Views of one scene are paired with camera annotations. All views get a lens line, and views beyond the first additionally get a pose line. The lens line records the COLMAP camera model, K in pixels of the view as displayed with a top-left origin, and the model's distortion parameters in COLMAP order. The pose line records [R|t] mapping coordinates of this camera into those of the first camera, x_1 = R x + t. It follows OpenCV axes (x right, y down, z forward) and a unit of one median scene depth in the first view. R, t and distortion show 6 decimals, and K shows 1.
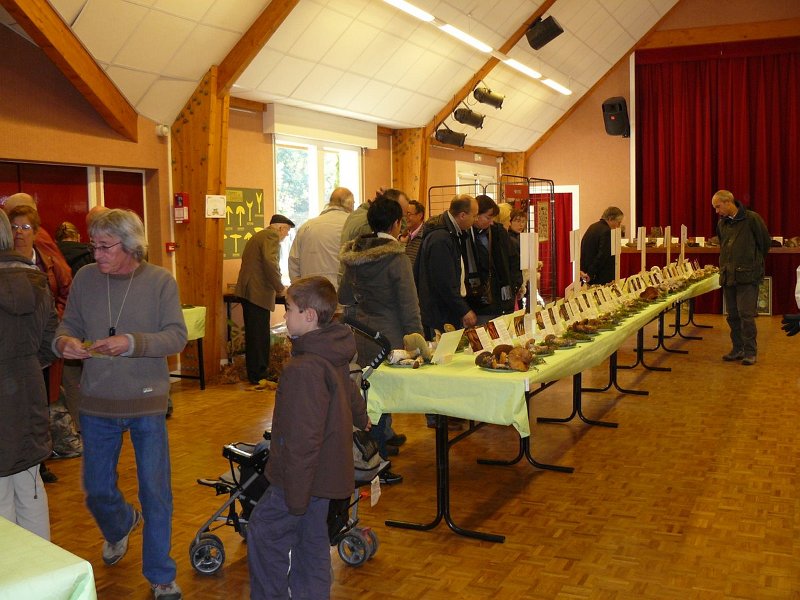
lens RADIAL K [[828.8, 0, 400.0], [0, 828.8, 300.0], [0, 0, 1]] dist [-0.188041, 0.214069]
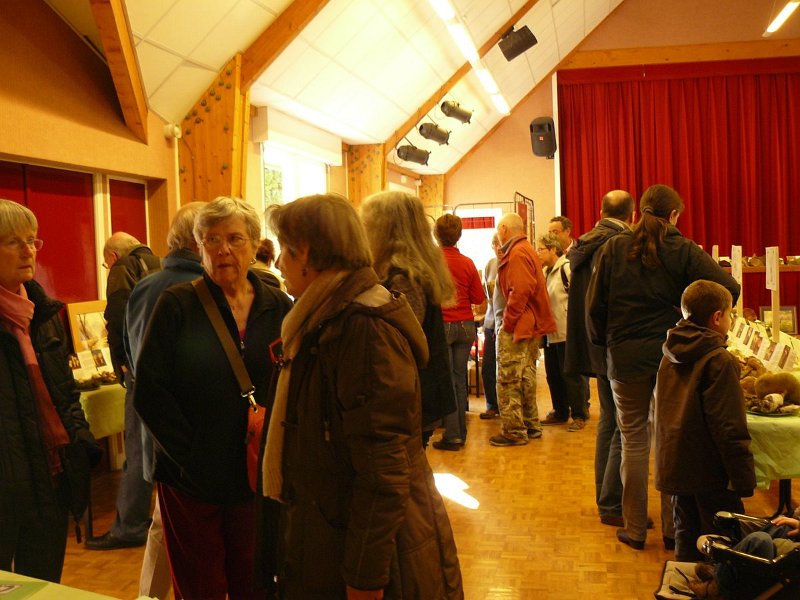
lens RADIAL K [[828.8, 0, 400.0], [0, 828.8, 300.0], [0, 0, 1]] dist [-0.188041, 0.214069]
pose [[0.974368, -0.029855, 0.222969, -0.171288], [0.038298, 0.998700, -0.033637, -0.004911], [-0.221675, 0.041314, 0.974245, 0.118925]]
